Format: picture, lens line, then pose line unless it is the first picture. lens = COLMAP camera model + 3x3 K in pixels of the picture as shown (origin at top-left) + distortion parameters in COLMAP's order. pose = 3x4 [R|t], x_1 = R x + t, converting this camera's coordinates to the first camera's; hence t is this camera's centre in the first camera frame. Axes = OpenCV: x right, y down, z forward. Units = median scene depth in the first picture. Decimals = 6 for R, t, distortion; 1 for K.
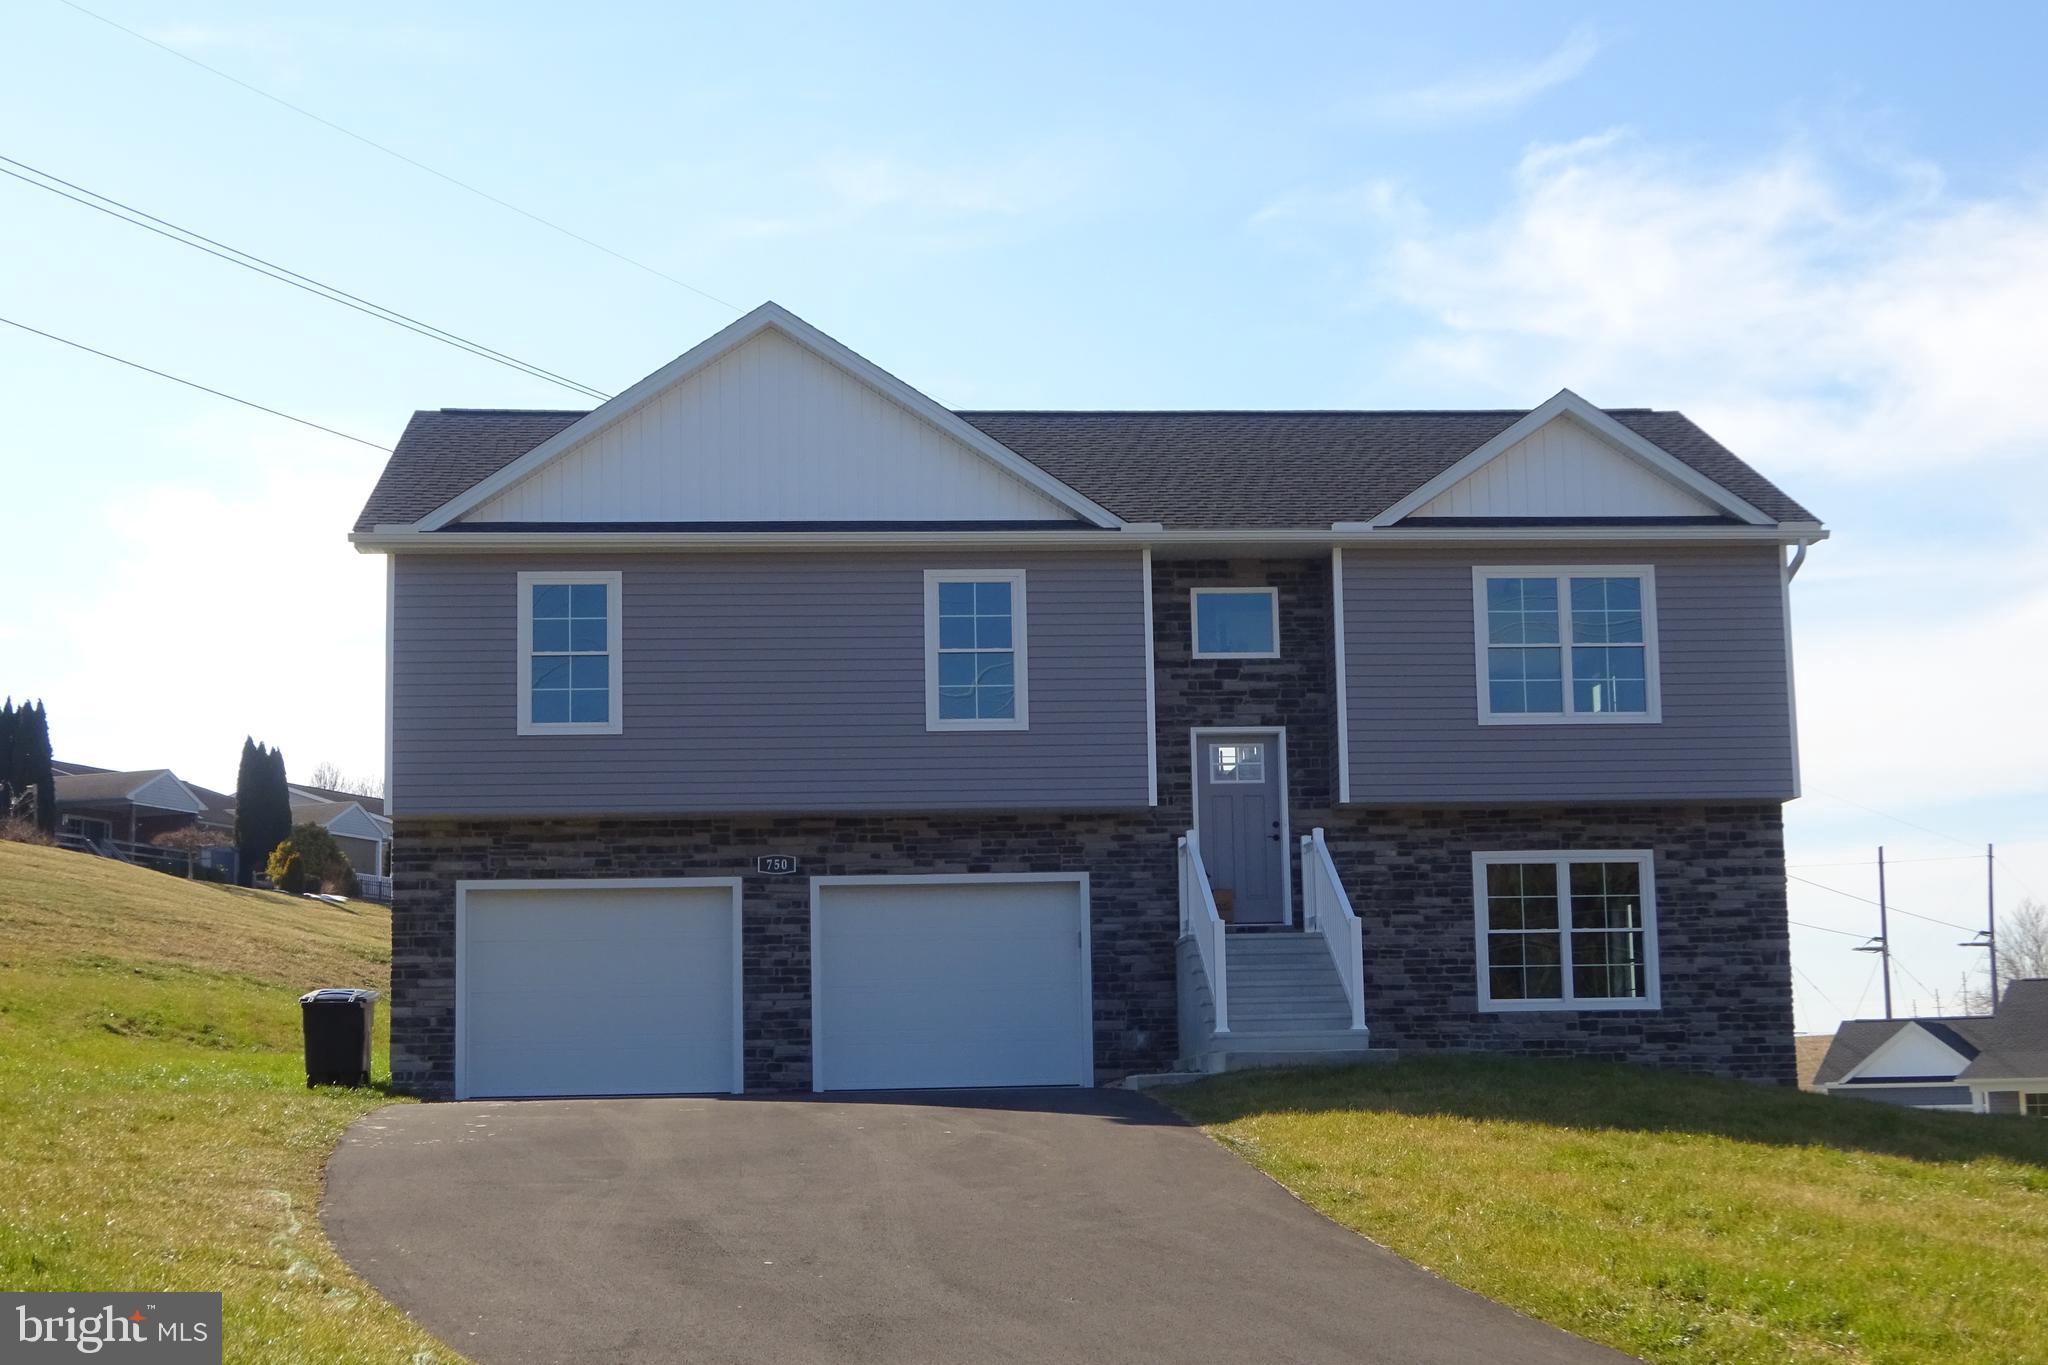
lens RADIAL K [[2868.3, 0, 1031.0], [0, 2868.3, 683.1], [0, 0, 1]] dist [-0.003198, 0.025554]
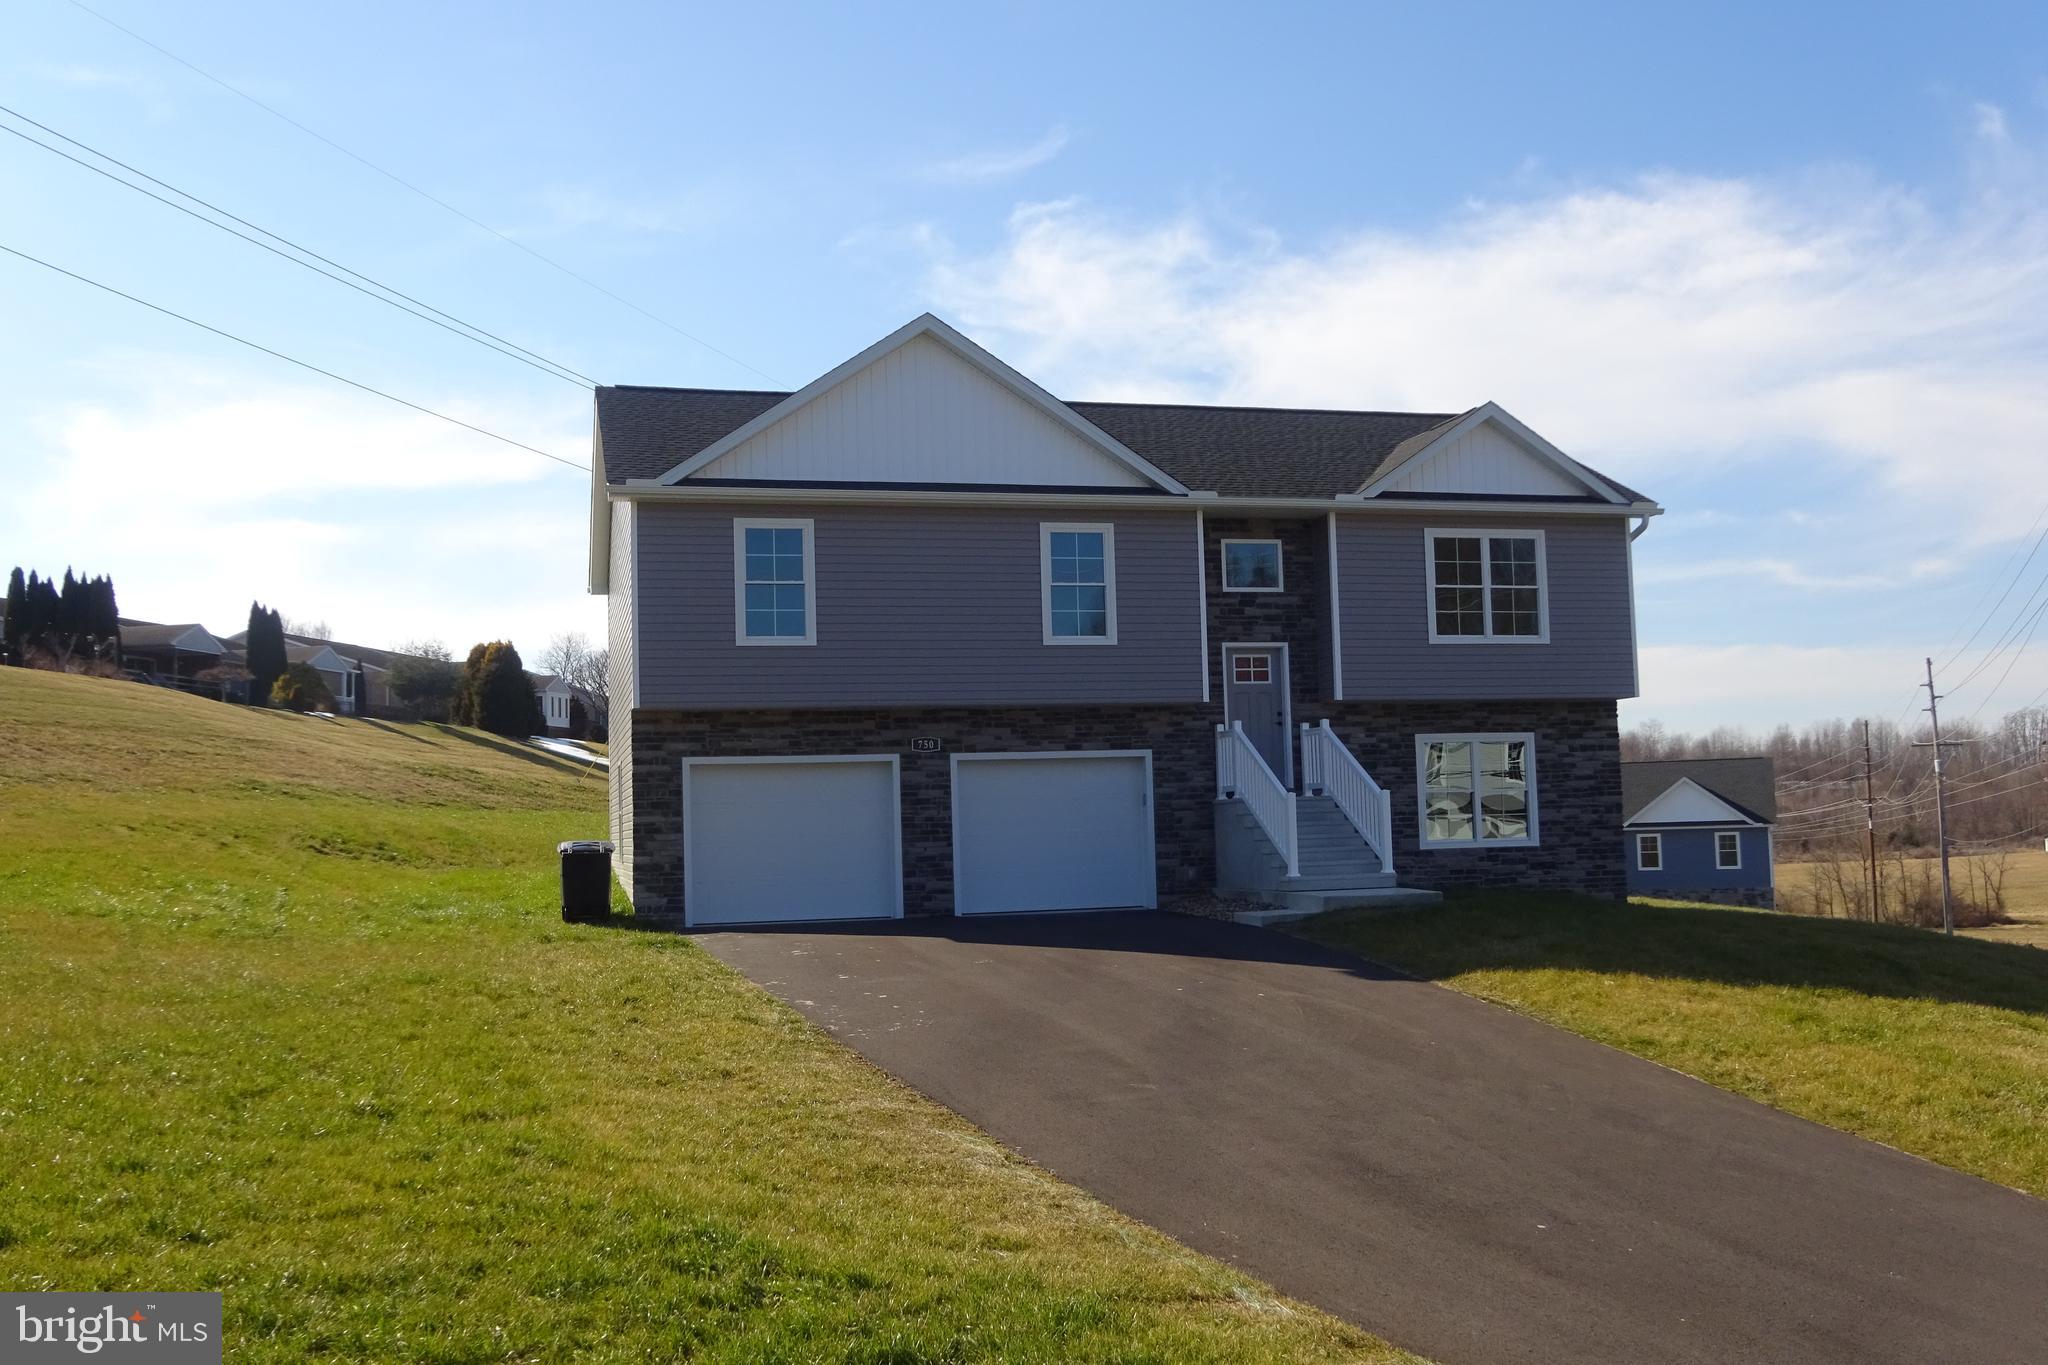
lens RADIAL K [[1887.8, 0, 1024.0], [0, 1887.8, 682.5], [0, 0, 1]] dist [-0.026550, 0.000969]
pose [[0.983033, 0.006785, 0.183301, -0.202130], [-0.019712, 0.997436, 0.068793, -0.025506], [-0.182364, -0.071239, 0.980647, 0.143167]]
